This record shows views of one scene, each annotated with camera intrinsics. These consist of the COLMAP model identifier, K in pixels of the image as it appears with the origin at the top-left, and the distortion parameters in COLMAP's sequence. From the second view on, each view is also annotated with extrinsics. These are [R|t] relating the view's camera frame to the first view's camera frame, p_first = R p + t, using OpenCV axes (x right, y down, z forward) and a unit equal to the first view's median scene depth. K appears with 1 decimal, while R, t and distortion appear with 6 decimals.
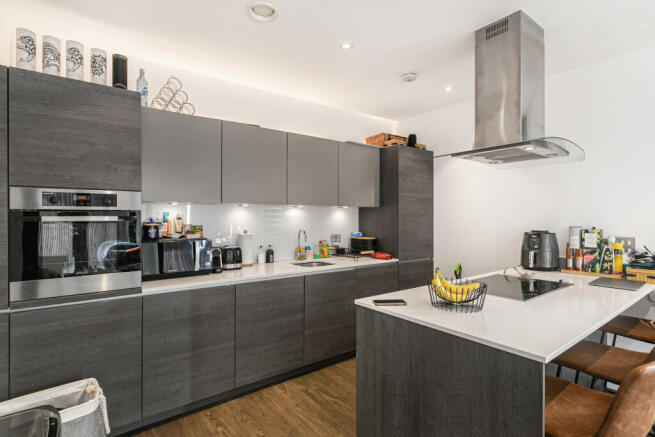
lens RADIAL K [[346.9, 0, 327.4], [0, 346.9, 217.0], [0, 0, 1]] dist [0.003035, -0.000201]
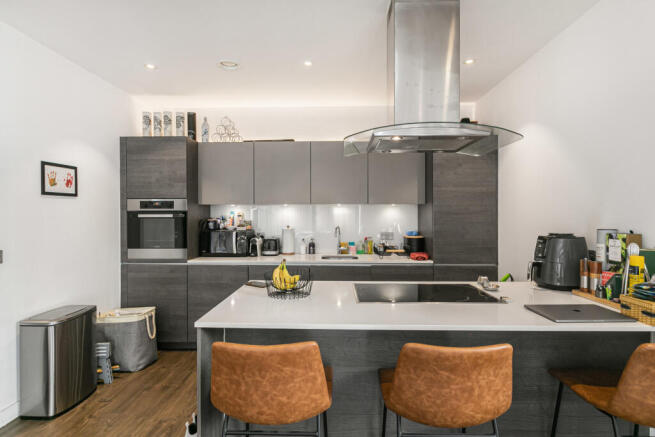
lens RADIAL K [[359.2, 0, 327.0], [0, 359.2, 218.3], [0, 0, 1]] dist [-0.004885, -0.000794]
pose [[0.759438, 0.006513, -0.650547, 0.758690], [0.001194, 0.999934, 0.011405, -0.001629], [0.650579, -0.009438, 0.759380, 0.130272]]
